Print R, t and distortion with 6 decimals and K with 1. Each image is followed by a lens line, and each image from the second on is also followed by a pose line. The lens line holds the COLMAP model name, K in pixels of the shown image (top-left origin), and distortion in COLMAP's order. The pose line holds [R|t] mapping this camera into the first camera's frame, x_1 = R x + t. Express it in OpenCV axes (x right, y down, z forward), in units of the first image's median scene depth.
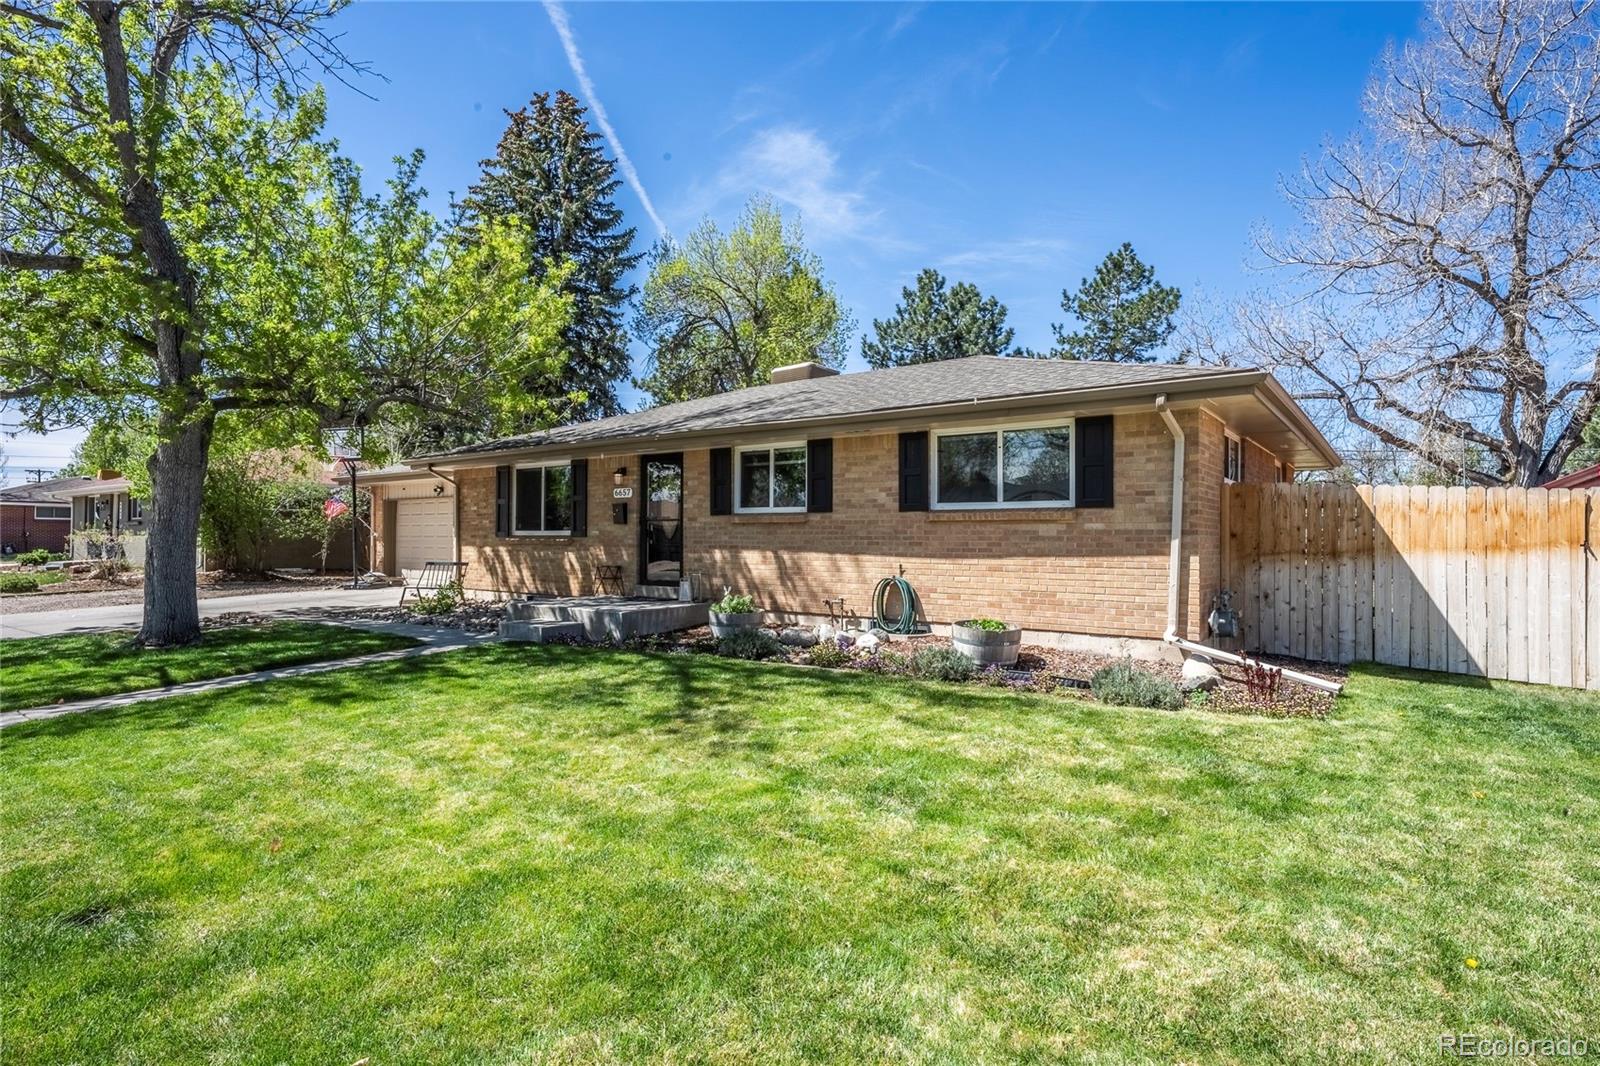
lens RADIAL K [[816.2, 0, 784.6], [0, 816.2, 538.9], [0, 0, 1]] dist [0.003325, 0.002978]
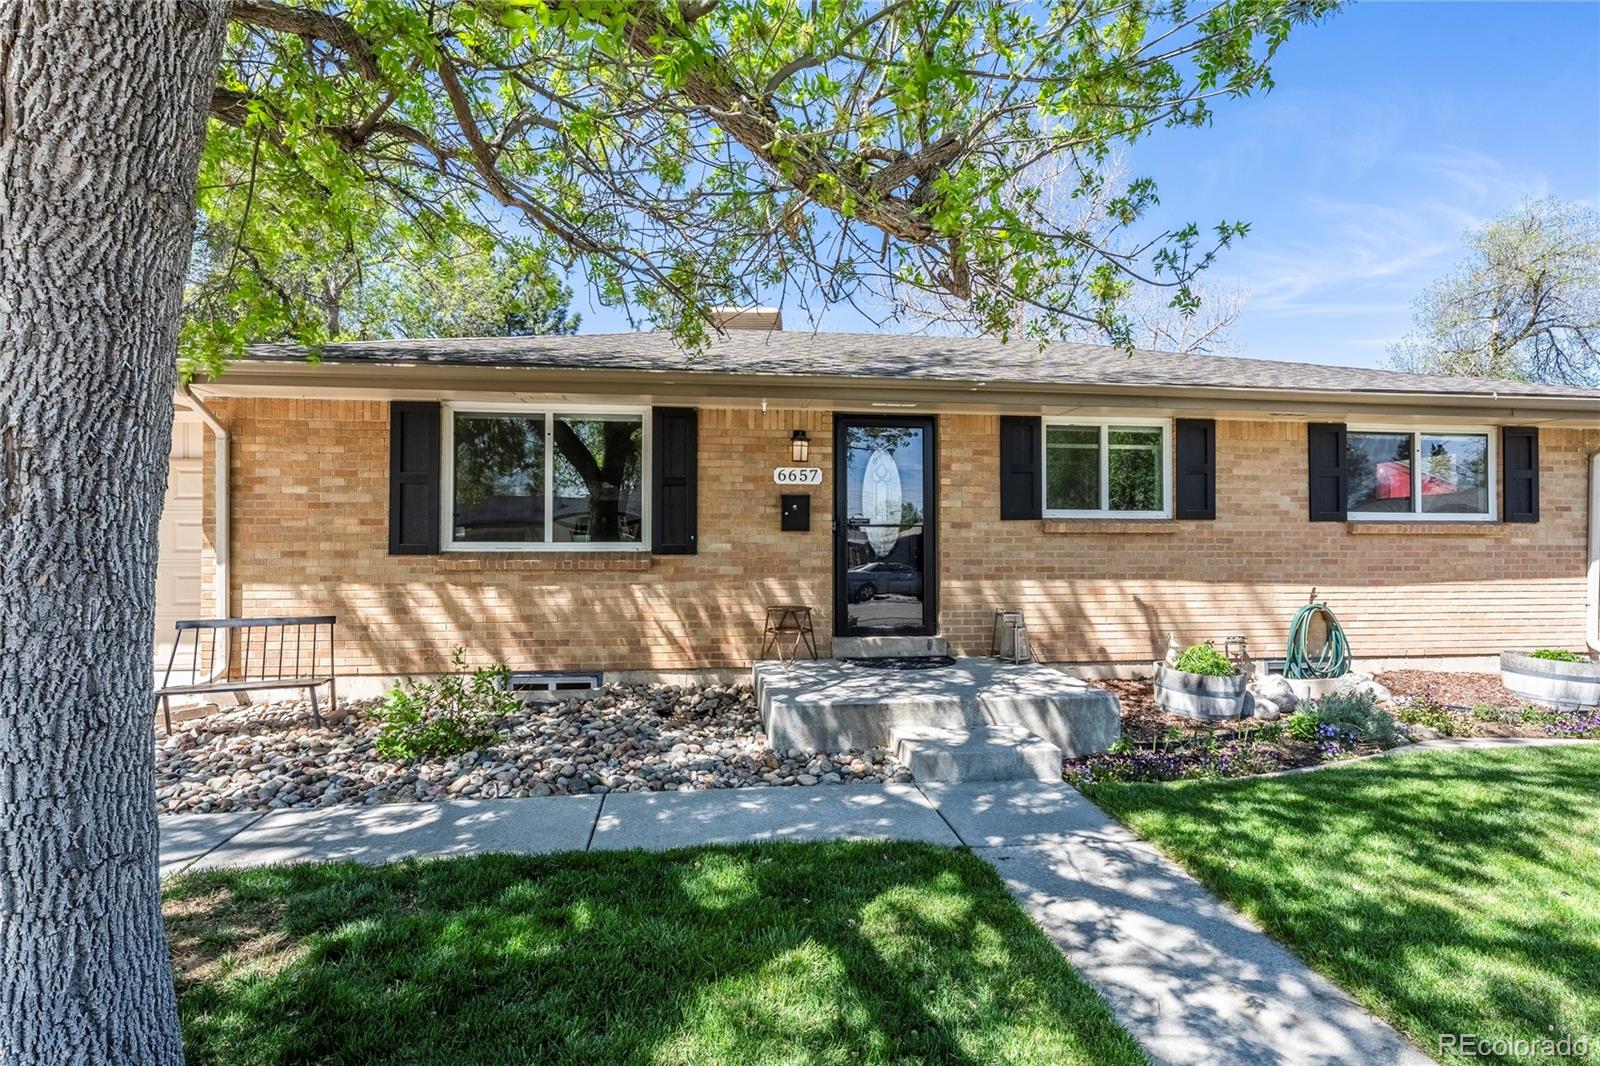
lens RADIAL K [[816.2, 0, 757.9], [0, 816.2, 524.0], [0, 0, 1]] dist [0.003325, 0.002978]
pose [[0.710249, 0.011675, 0.703854, -0.675571], [0.001789, 0.999829, -0.018390, -0.014693], [-0.703948, 0.014321, 0.710107, 0.689803]]
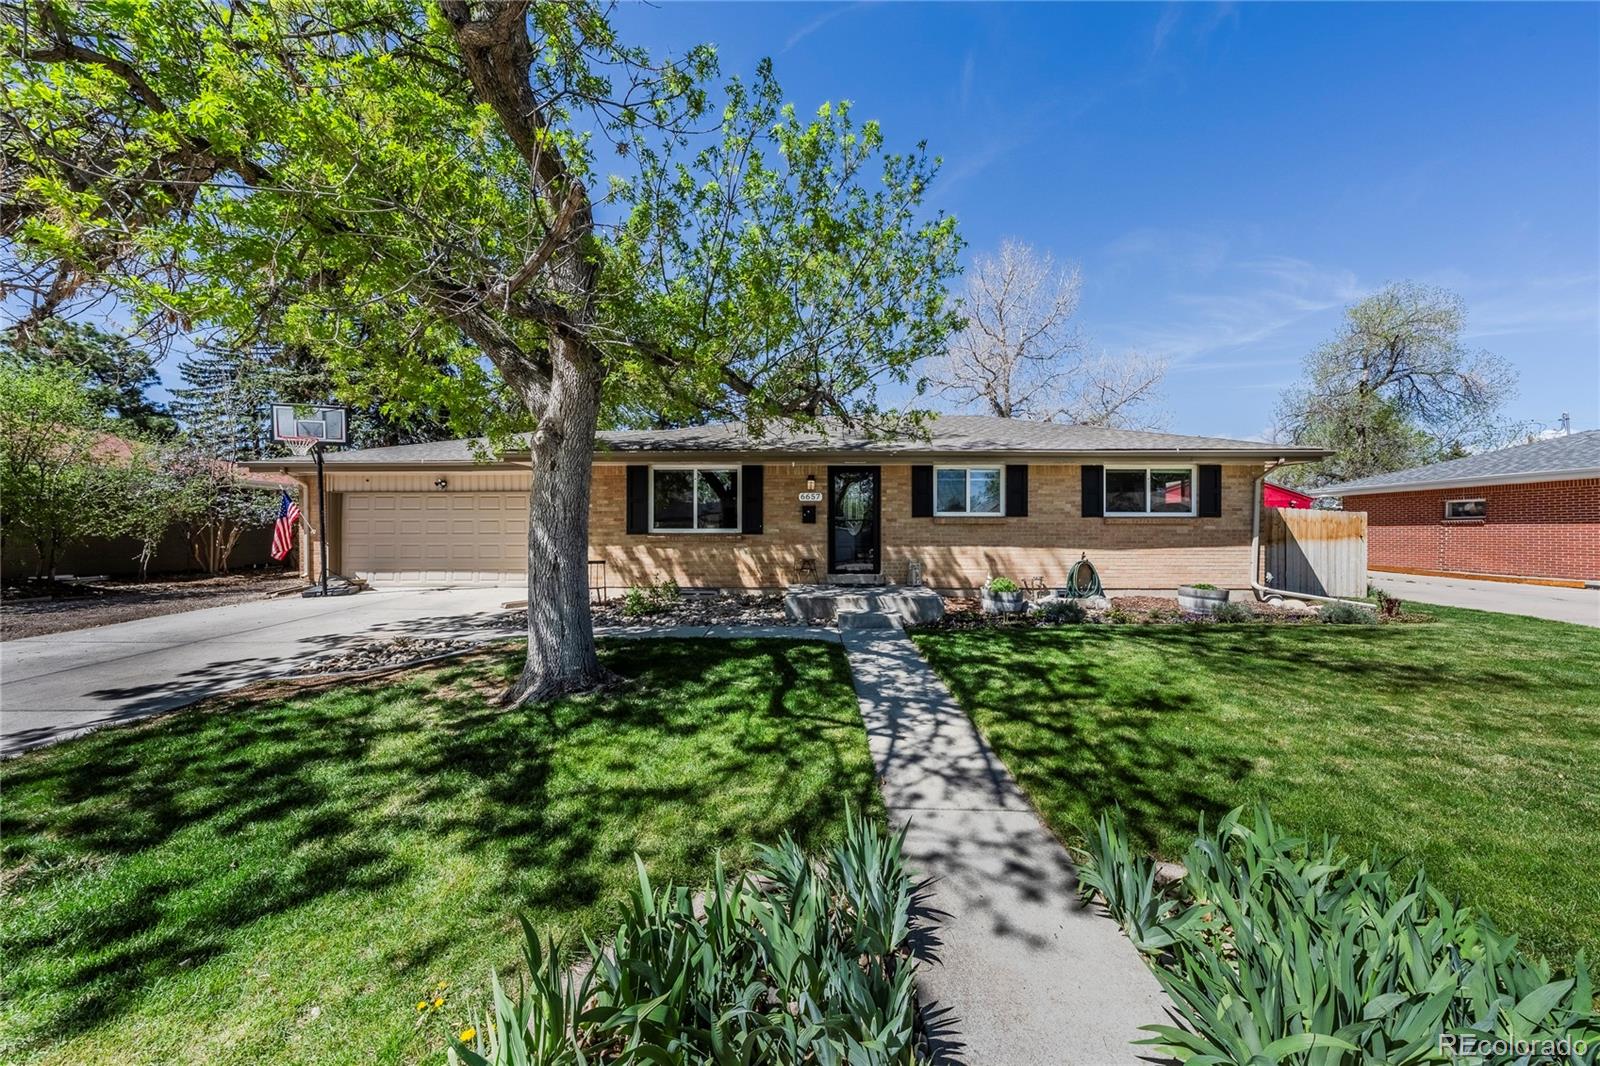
lens RADIAL K [[551.9, 0, 767.1], [0, 551.9, 527.0], [0, 0, 1]] dist [-0.002969, 0.000066]
pose [[0.810024, -0.000467, 0.586396, -0.790692], [0.003523, 0.999986, -0.004070, -0.010719], [-0.586386, 0.005363, 0.810014, 0.435839]]
